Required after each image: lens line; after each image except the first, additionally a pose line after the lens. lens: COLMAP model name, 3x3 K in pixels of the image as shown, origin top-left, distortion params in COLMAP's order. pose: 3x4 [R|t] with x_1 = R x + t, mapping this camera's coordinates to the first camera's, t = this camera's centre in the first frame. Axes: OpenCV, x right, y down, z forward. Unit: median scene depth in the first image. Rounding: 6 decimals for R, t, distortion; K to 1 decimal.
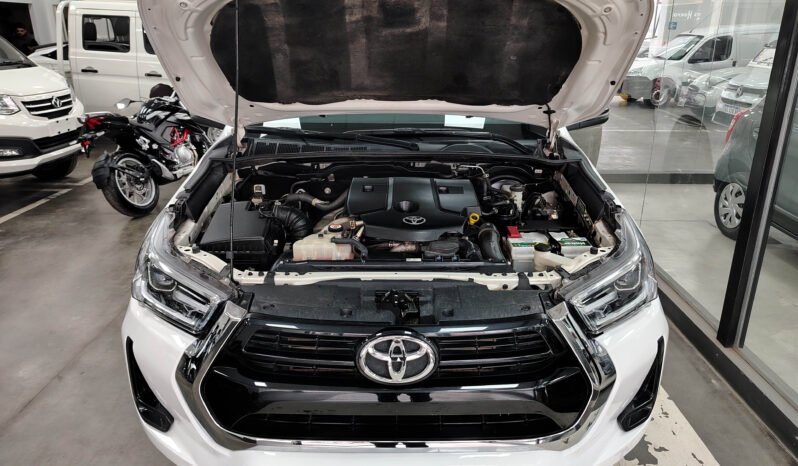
lens RADIAL K [[565.5, 0, 396.0], [0, 565.5, 234.6], [0, 0, 1]] dist [0.035664, -0.039661]
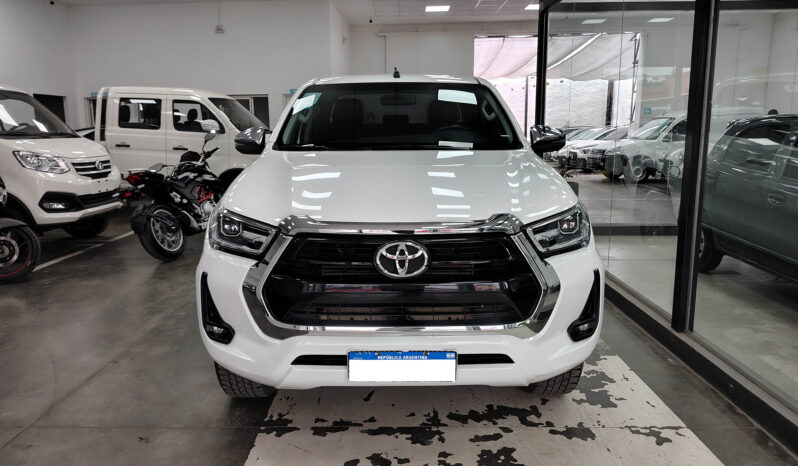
lens RADIAL K [[565.5, 0, 401.2], [0, 565.5, 232.4], [0, 0, 1]] dist [0.035664, -0.039661]
pose [[0.999870, -0.013420, 0.008885, -0.003114], [0.014696, 0.986341, -0.164059, 0.103203], [-0.006562, 0.164168, 0.986410, -0.115014]]
